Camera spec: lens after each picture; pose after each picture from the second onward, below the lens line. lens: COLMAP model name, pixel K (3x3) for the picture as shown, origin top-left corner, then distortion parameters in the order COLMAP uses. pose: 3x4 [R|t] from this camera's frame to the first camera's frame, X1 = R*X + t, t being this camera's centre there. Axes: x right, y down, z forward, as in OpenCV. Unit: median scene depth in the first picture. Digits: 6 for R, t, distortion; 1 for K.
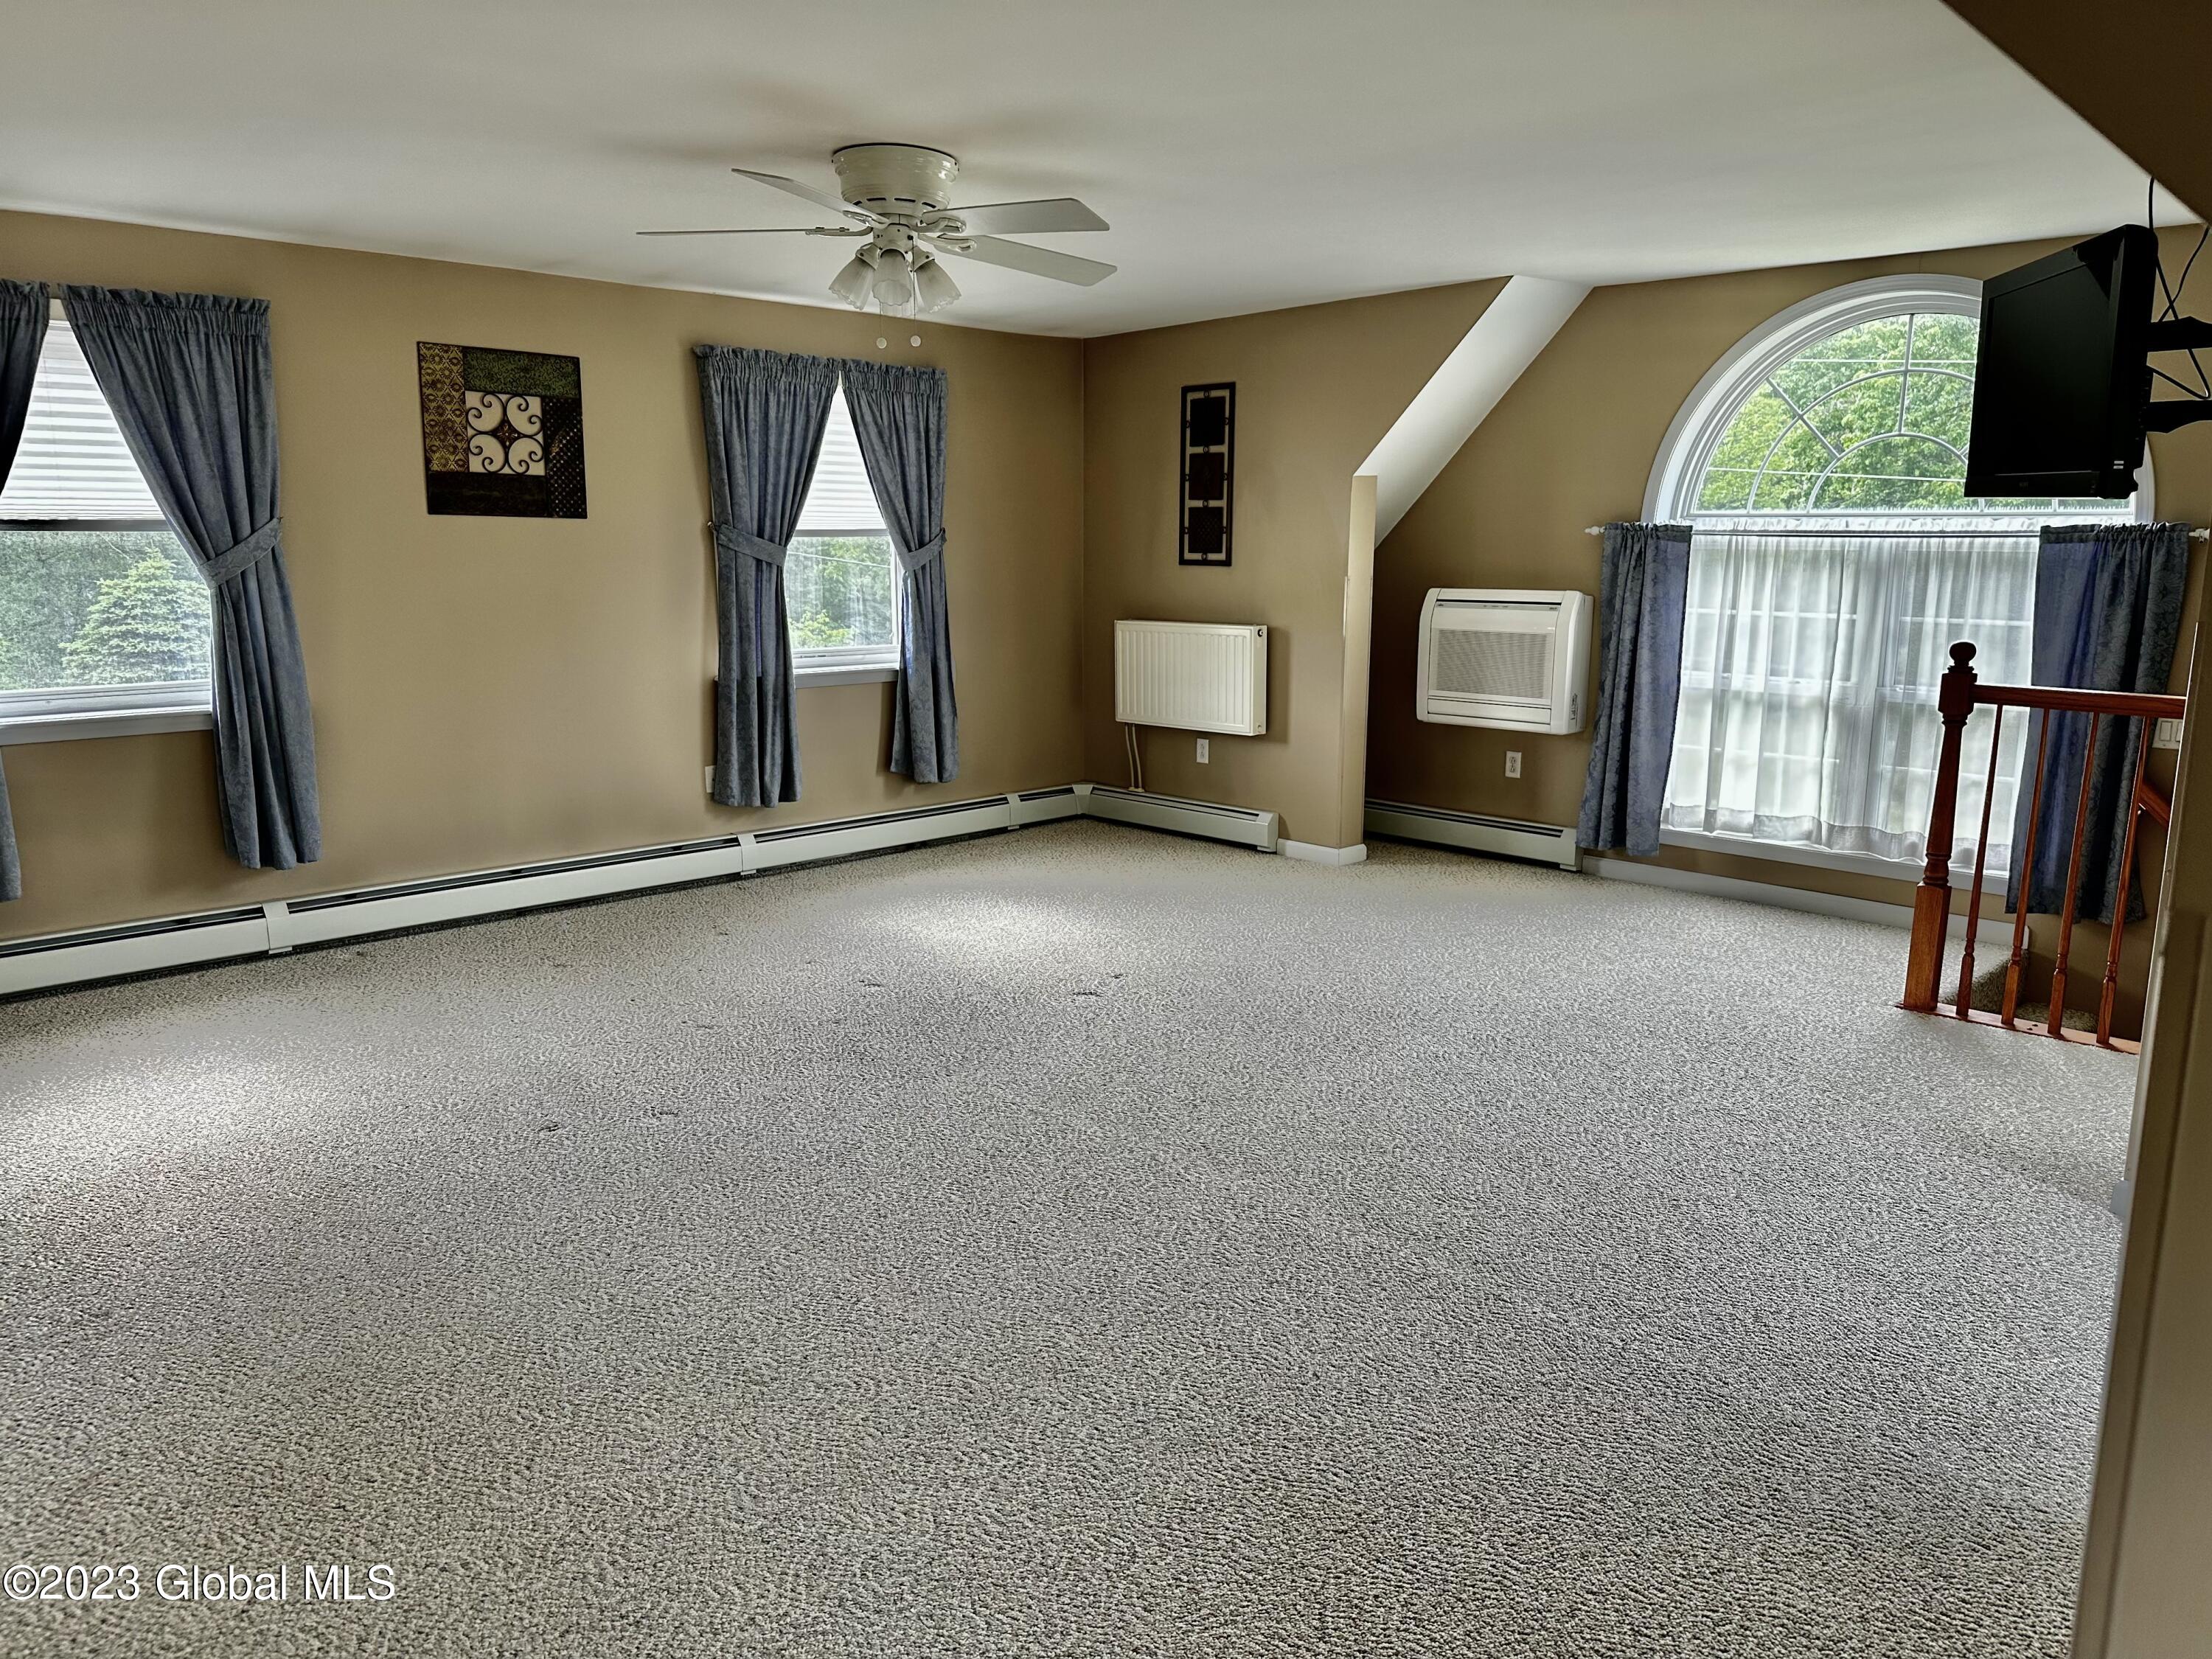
lens RADIAL K [[1570.9, 0, 1110.3], [0, 1570.9, 838.7], [0, 0, 1]] dist [0.021237, -0.007743]
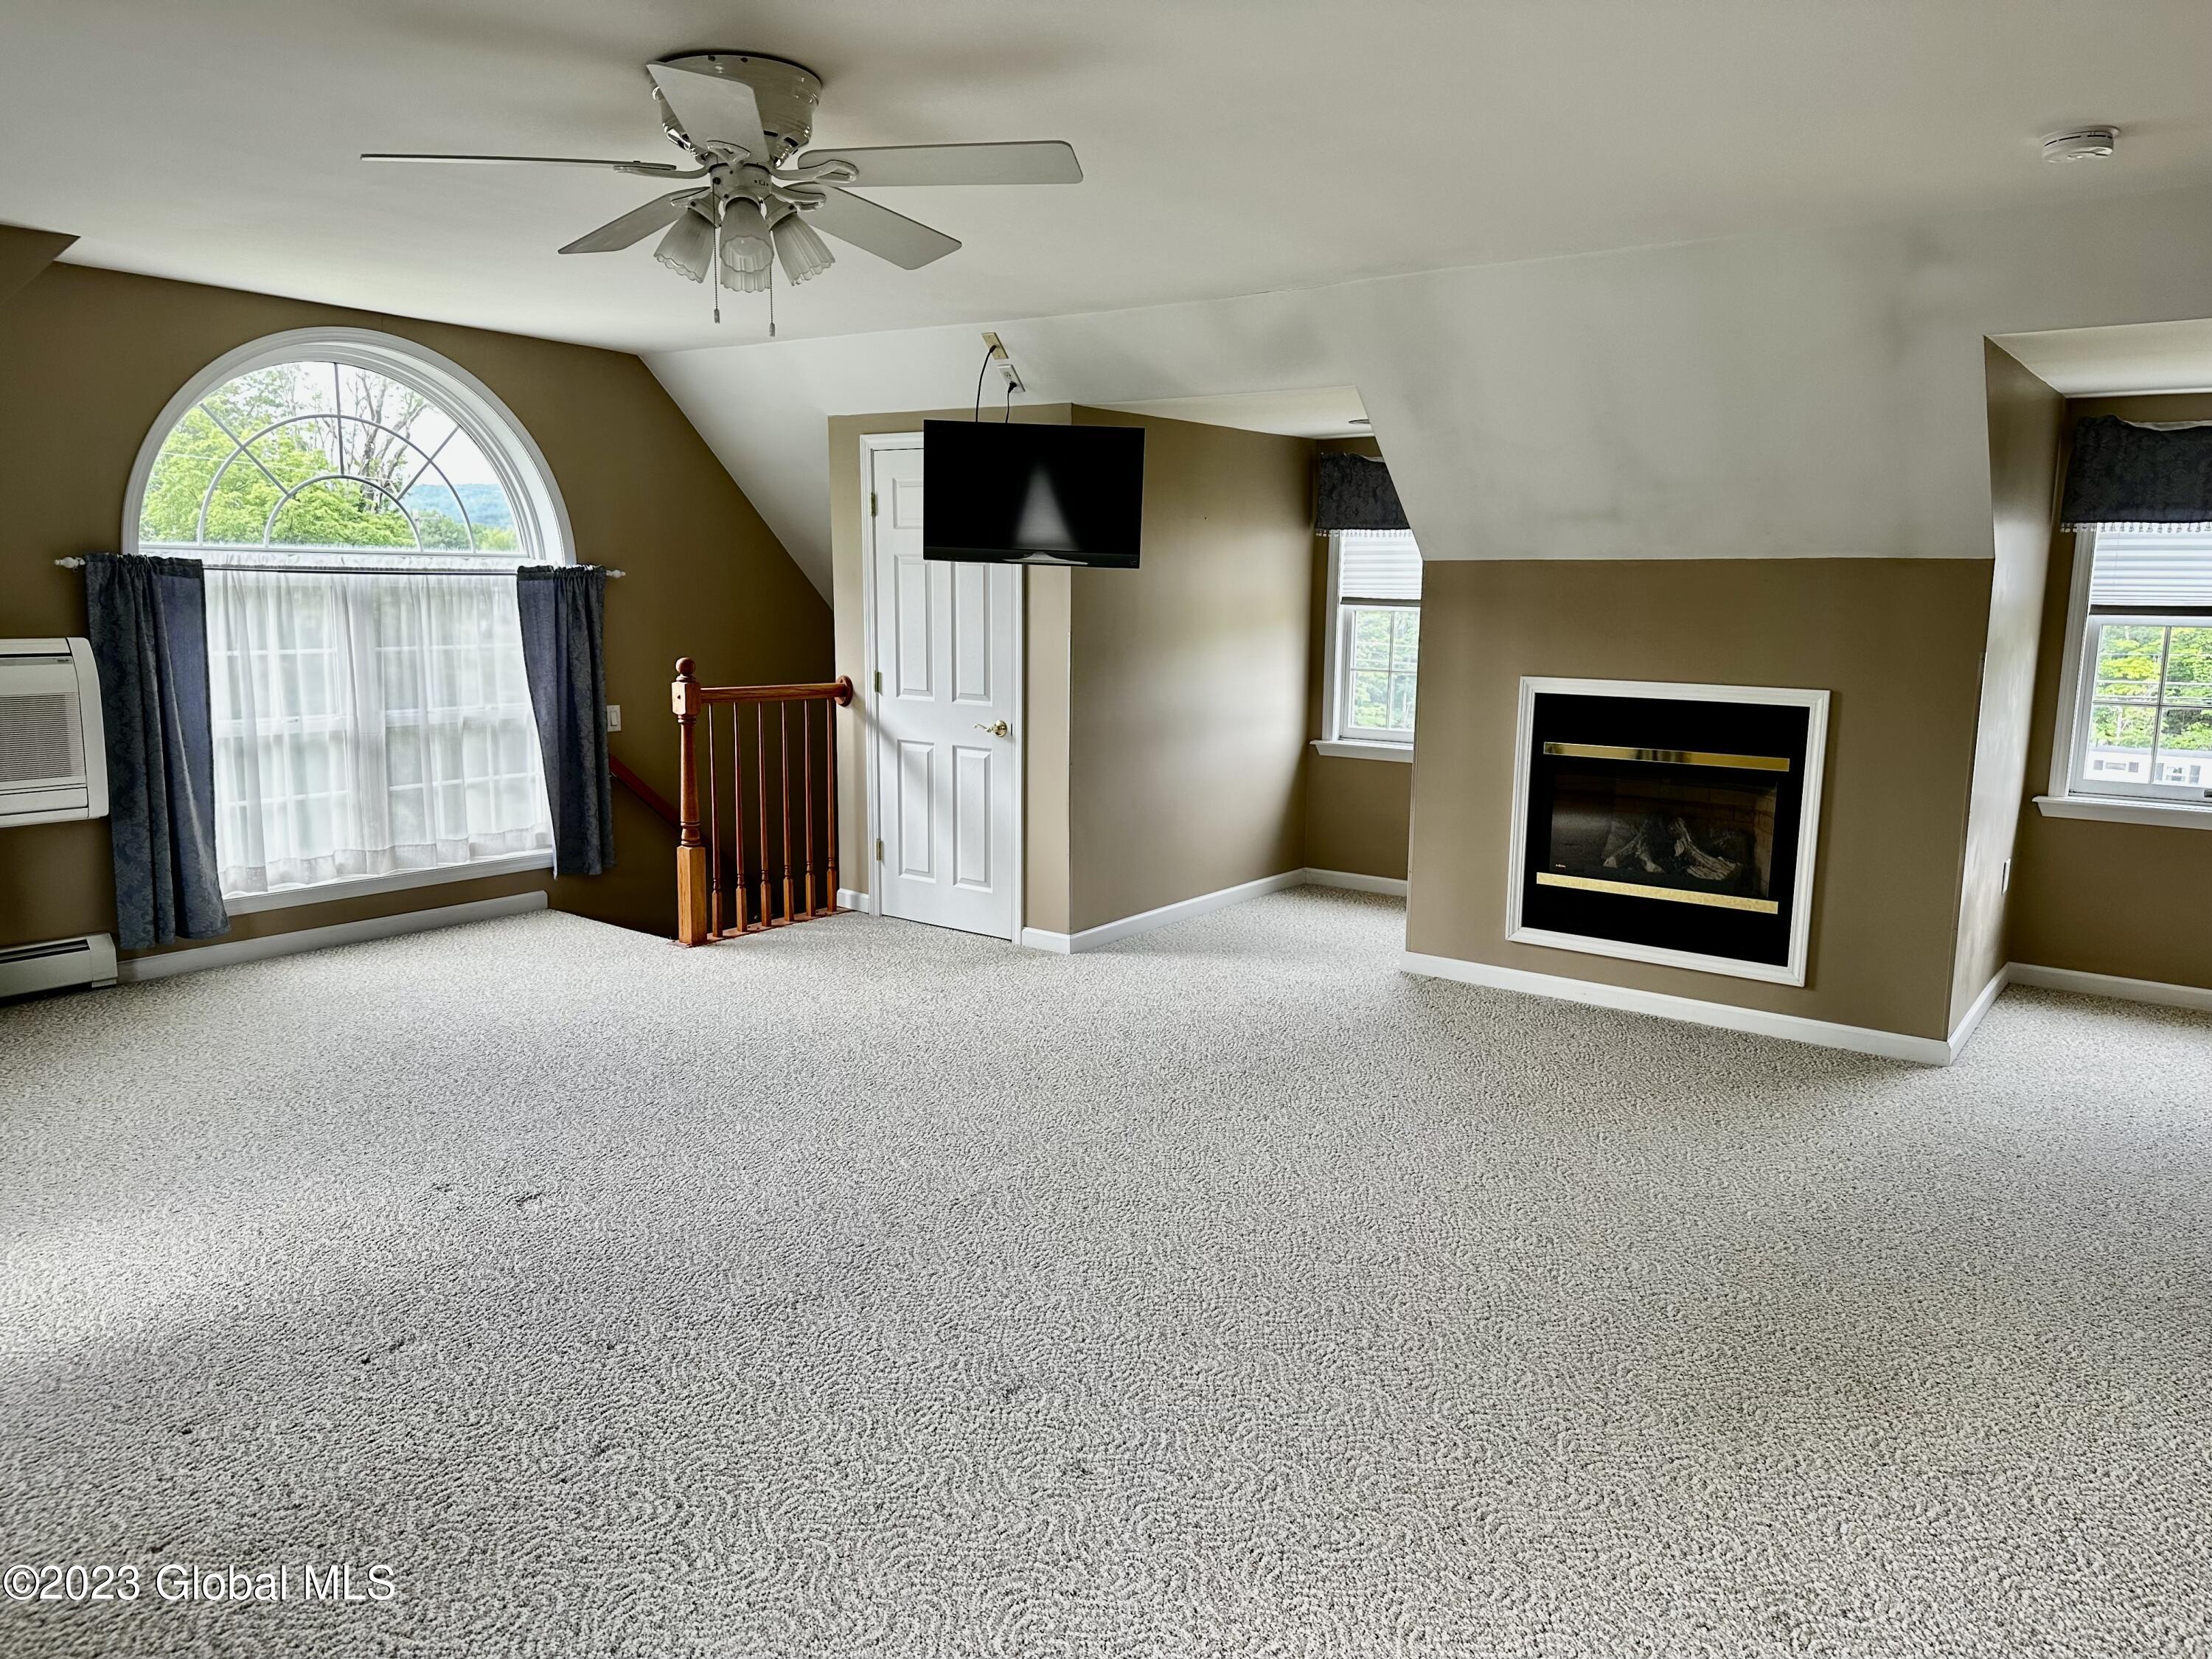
lens RADIAL K [[1570.9, 0, 1111.0], [0, 1570.9, 827.3], [0, 0, 1]] dist [0.021237, -0.007743]
pose [[-0.094252, -0.162062, 0.982269, -0.589300], [0.177587, 0.968100, 0.176764, -0.119316], [-0.979581, 0.191099, -0.062466, 0.583677]]
